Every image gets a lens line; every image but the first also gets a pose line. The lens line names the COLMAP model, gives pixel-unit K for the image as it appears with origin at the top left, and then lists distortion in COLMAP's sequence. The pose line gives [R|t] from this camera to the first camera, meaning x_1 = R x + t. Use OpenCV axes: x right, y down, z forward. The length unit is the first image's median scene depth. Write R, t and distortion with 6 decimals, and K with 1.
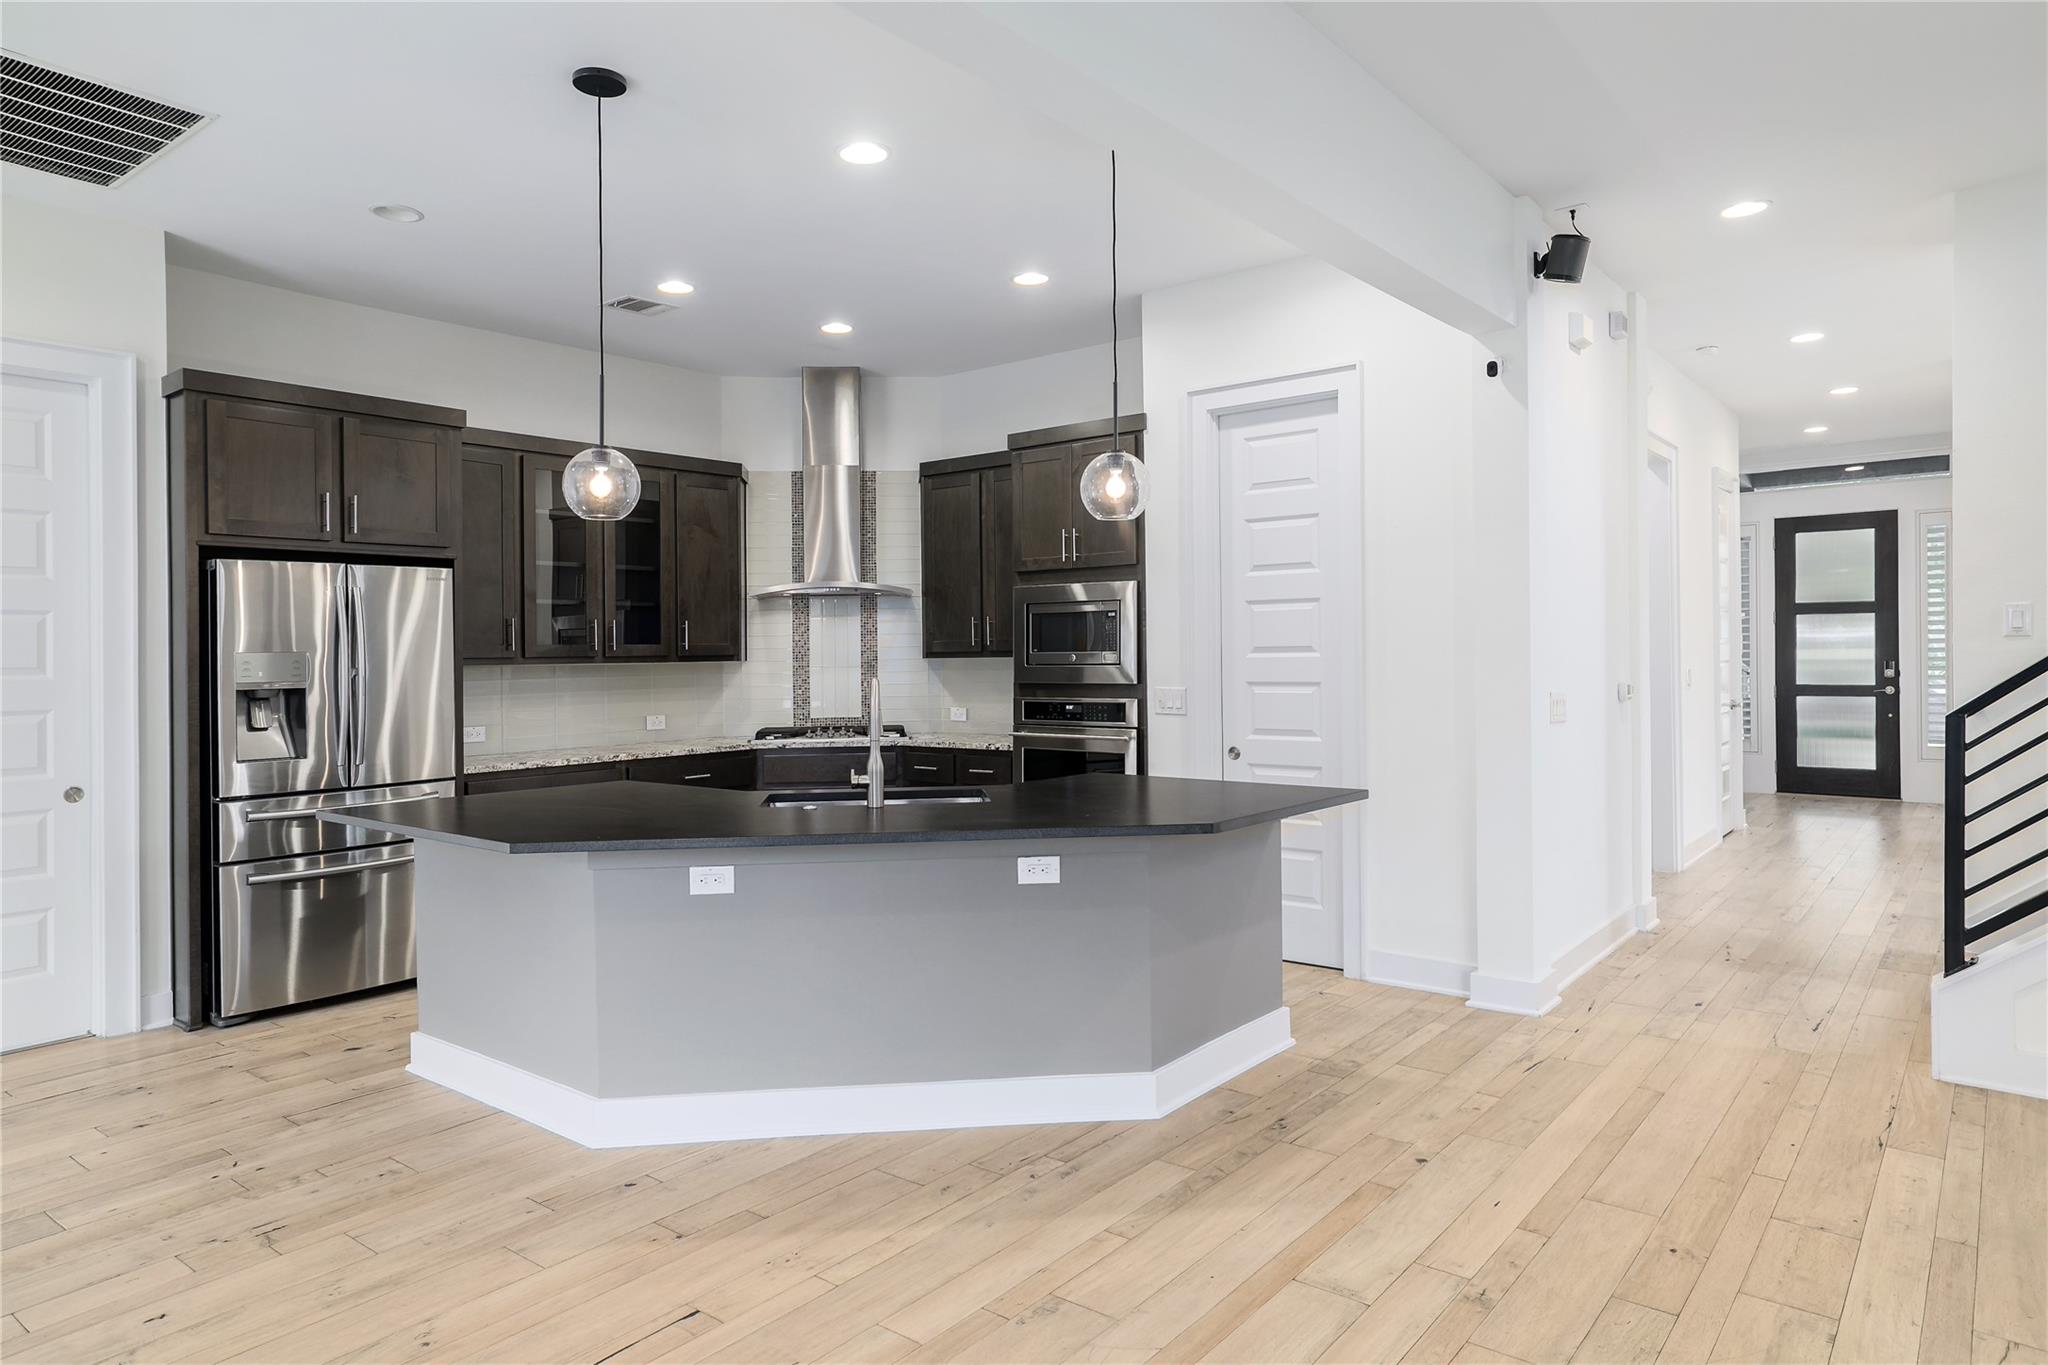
lens RADIAL K [[1258.1, 0, 986.7], [0, 1258.1, 665.9], [0, 0, 1]] dist [0.036329, 0.010170]
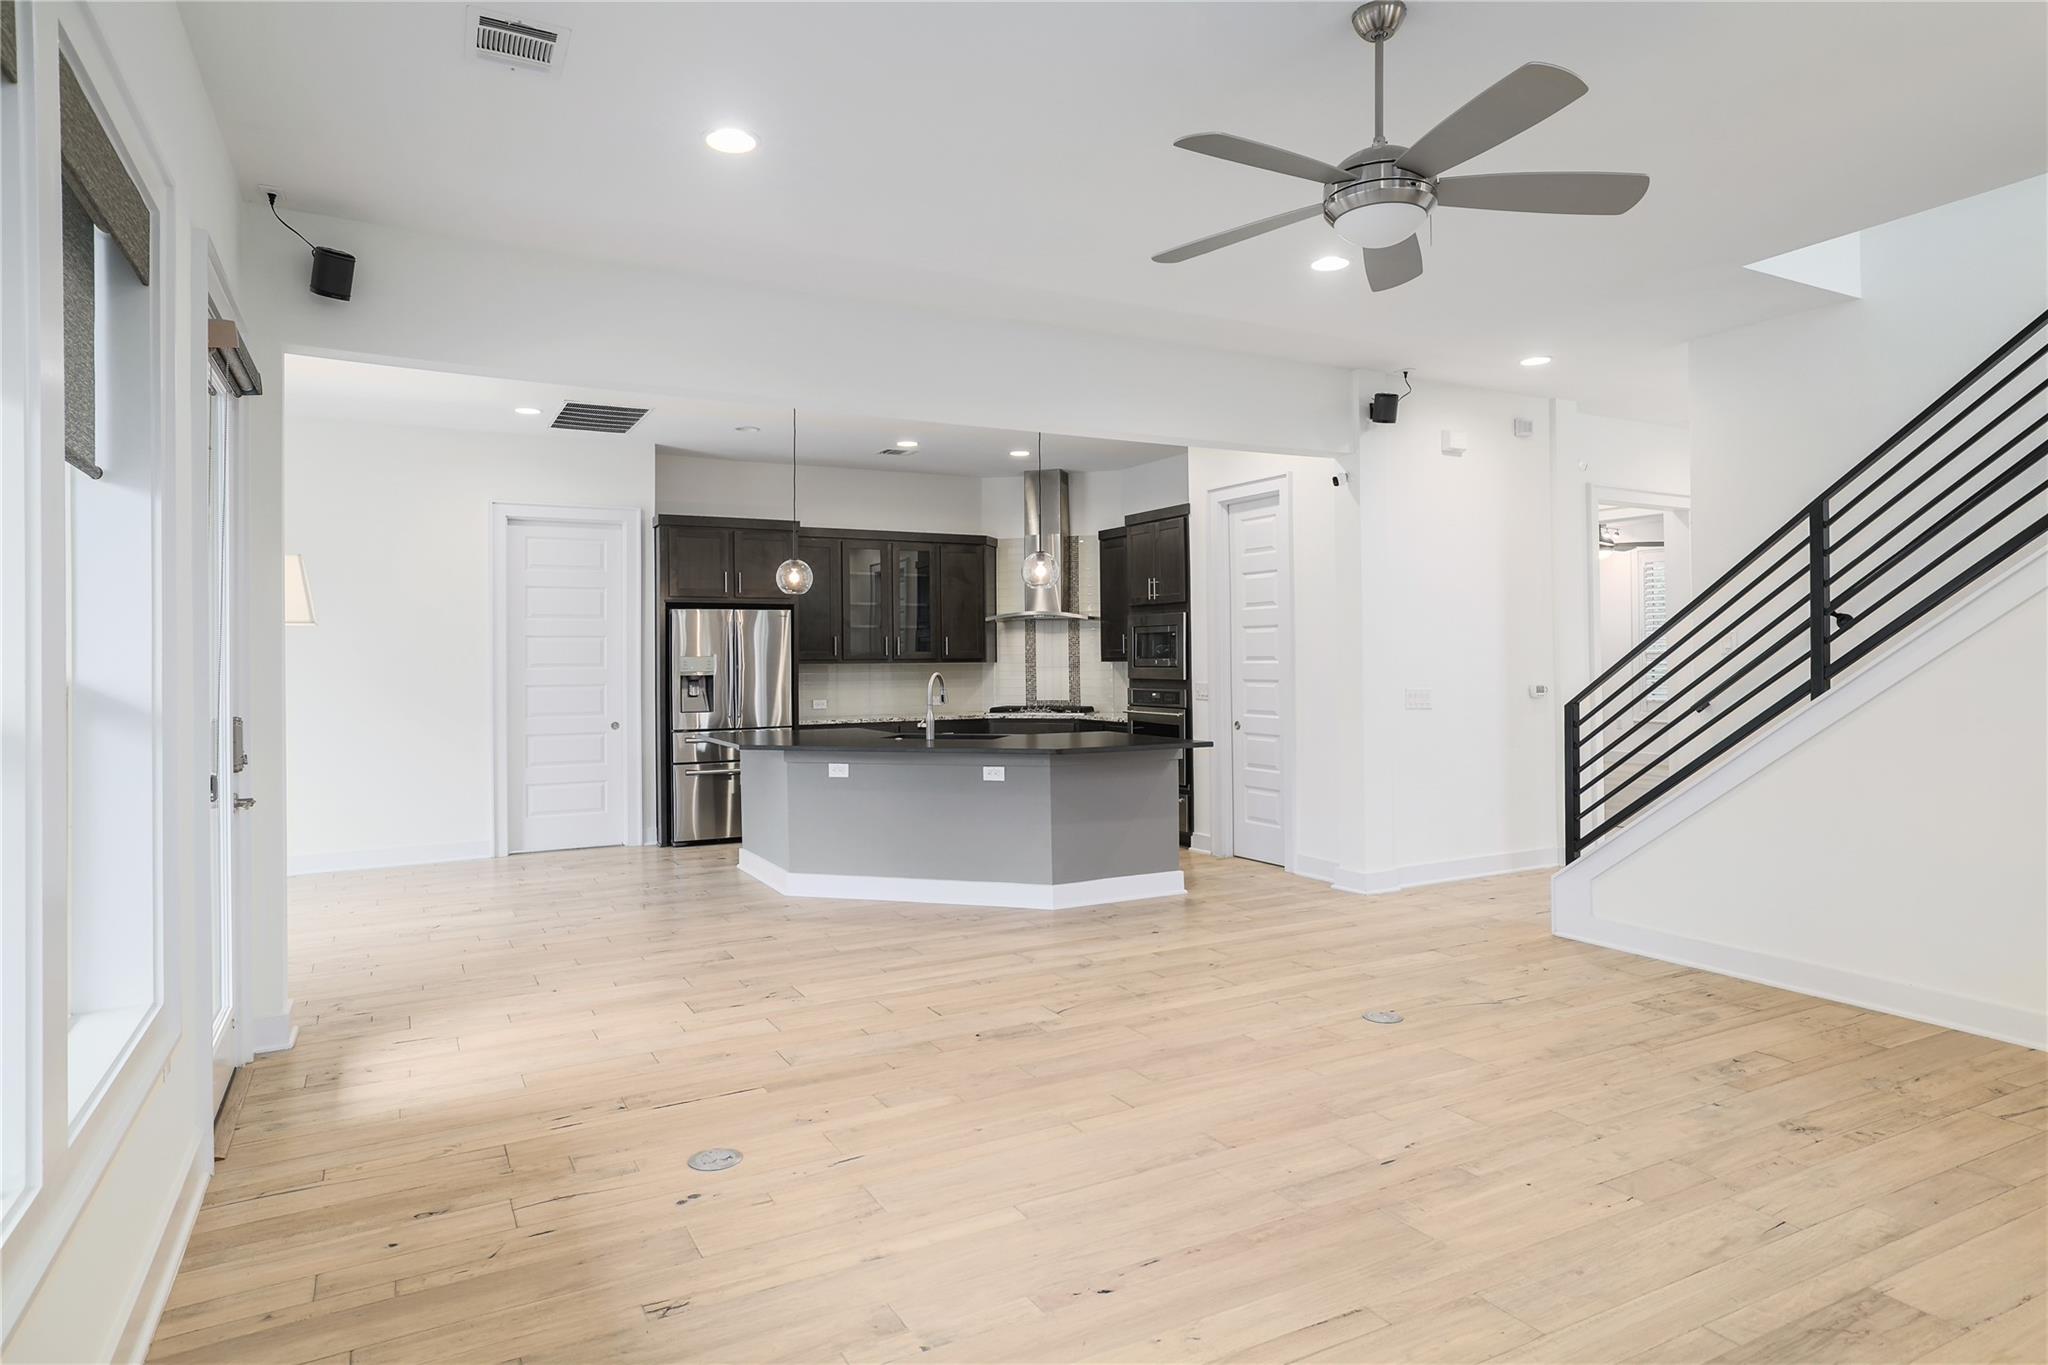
lens RADIAL K [[1162.2, 0, 1027.6], [0, 1162.2, 671.3], [0, 0, 1]] dist [-0.000614, 0.006018]
pose [[0.932059, 0.011460, -0.362125, 0.547041], [-0.009784, 0.999931, 0.006459, -0.004244], [0.362174, -0.002477, 0.932107, -0.463926]]
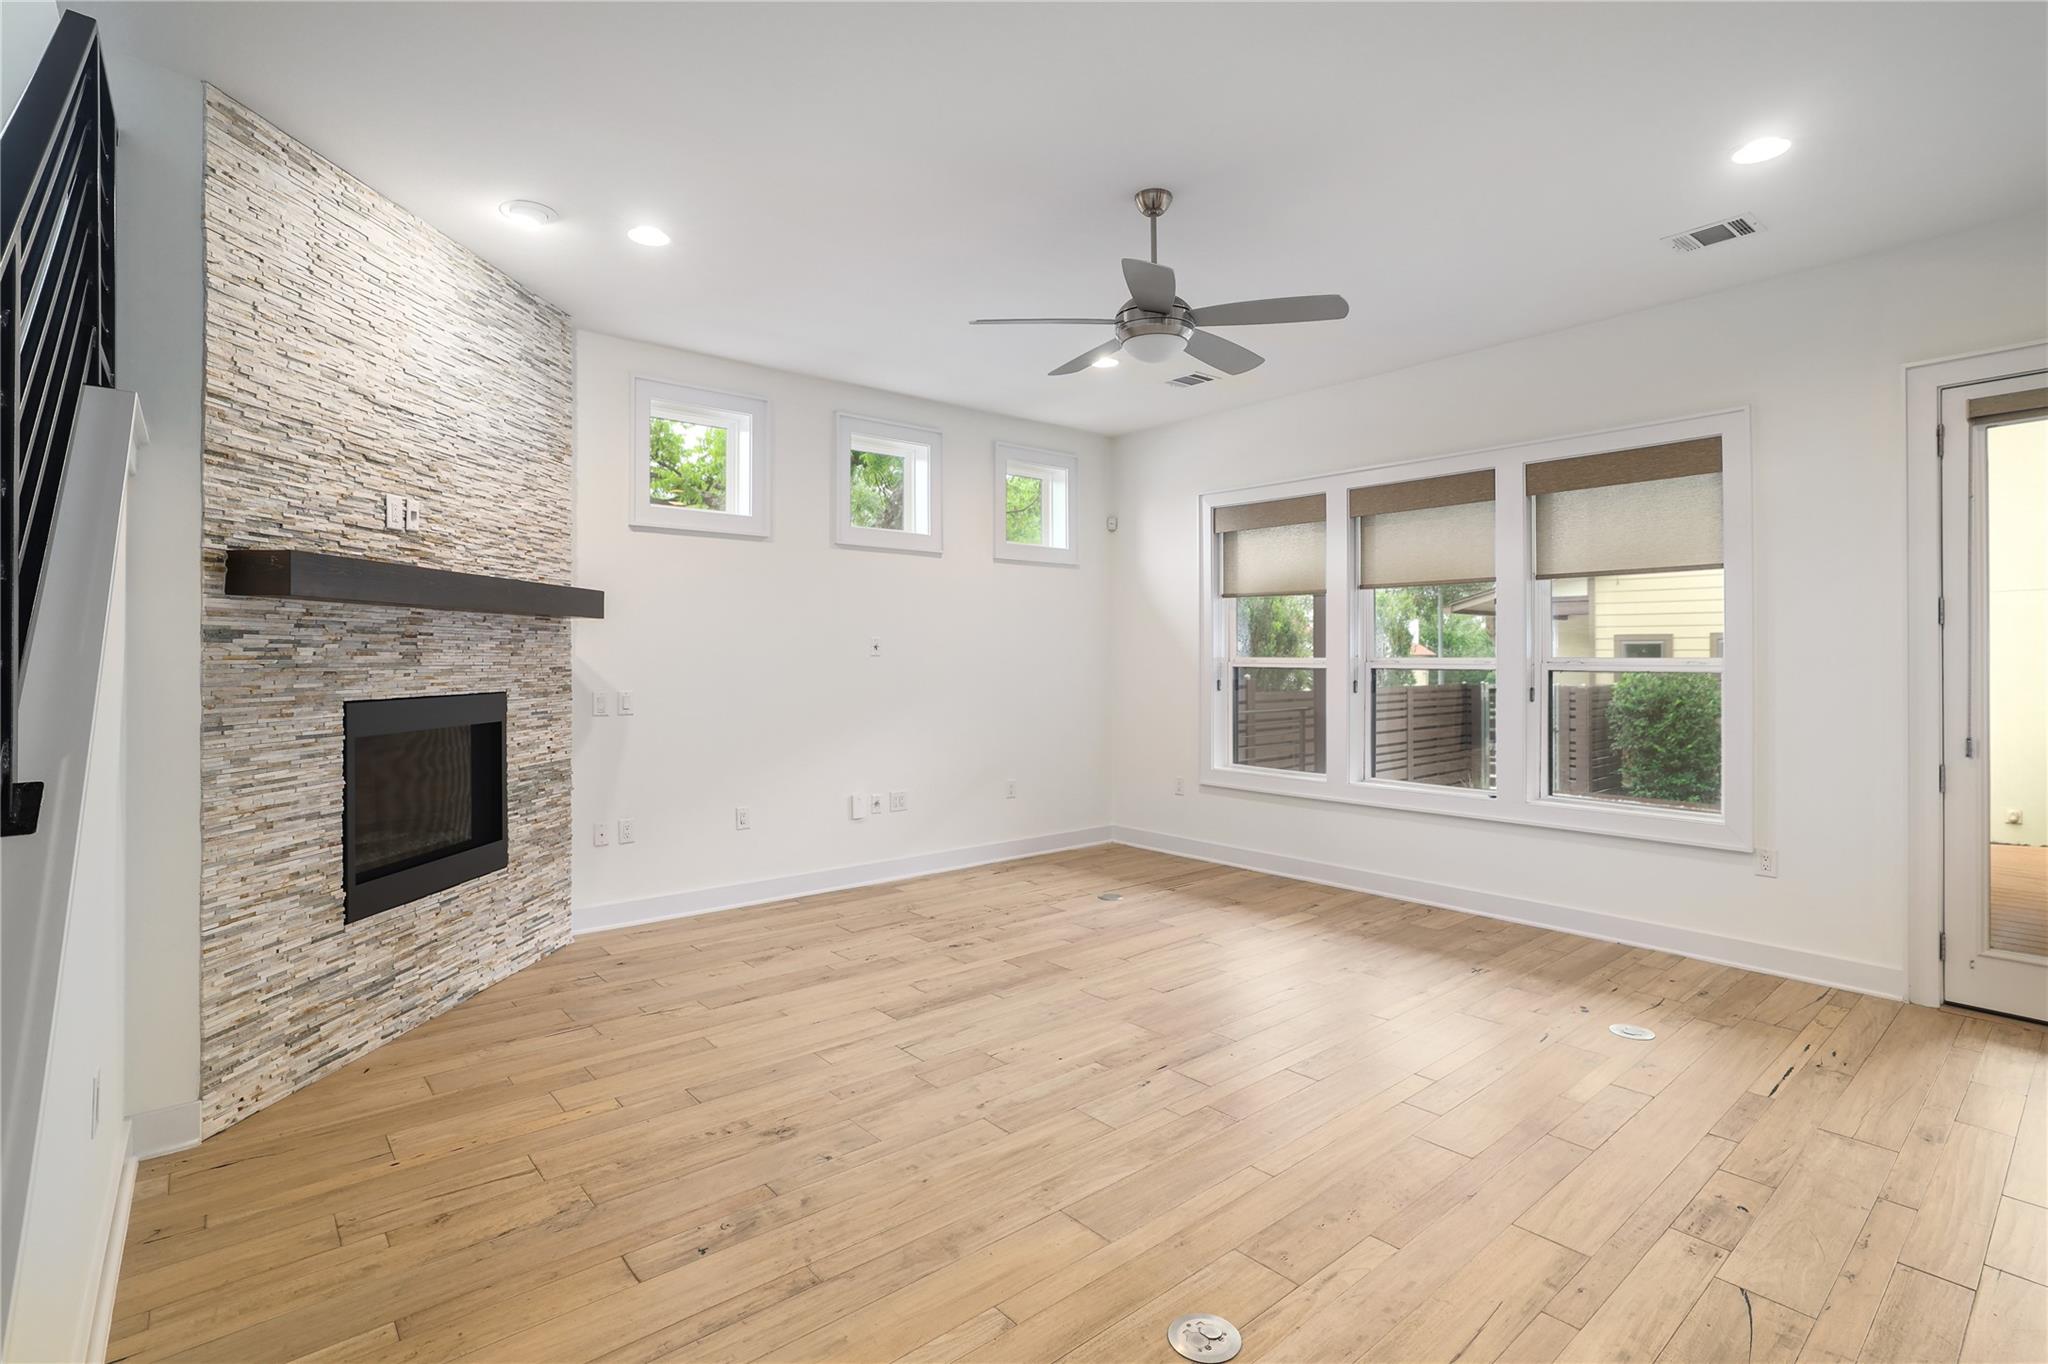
lens RADIAL K [[961.4, 0, 1004.5], [0, 961.4, 653.1], [0, 0, 1]] dist [-0.017146, 0.003204]
pose [[-0.983494, 0.013959, 0.180399, 0.486779], [0.014470, 0.999894, 0.001518, -0.020977], [-0.180359, 0.004103, -0.983592, 0.874991]]
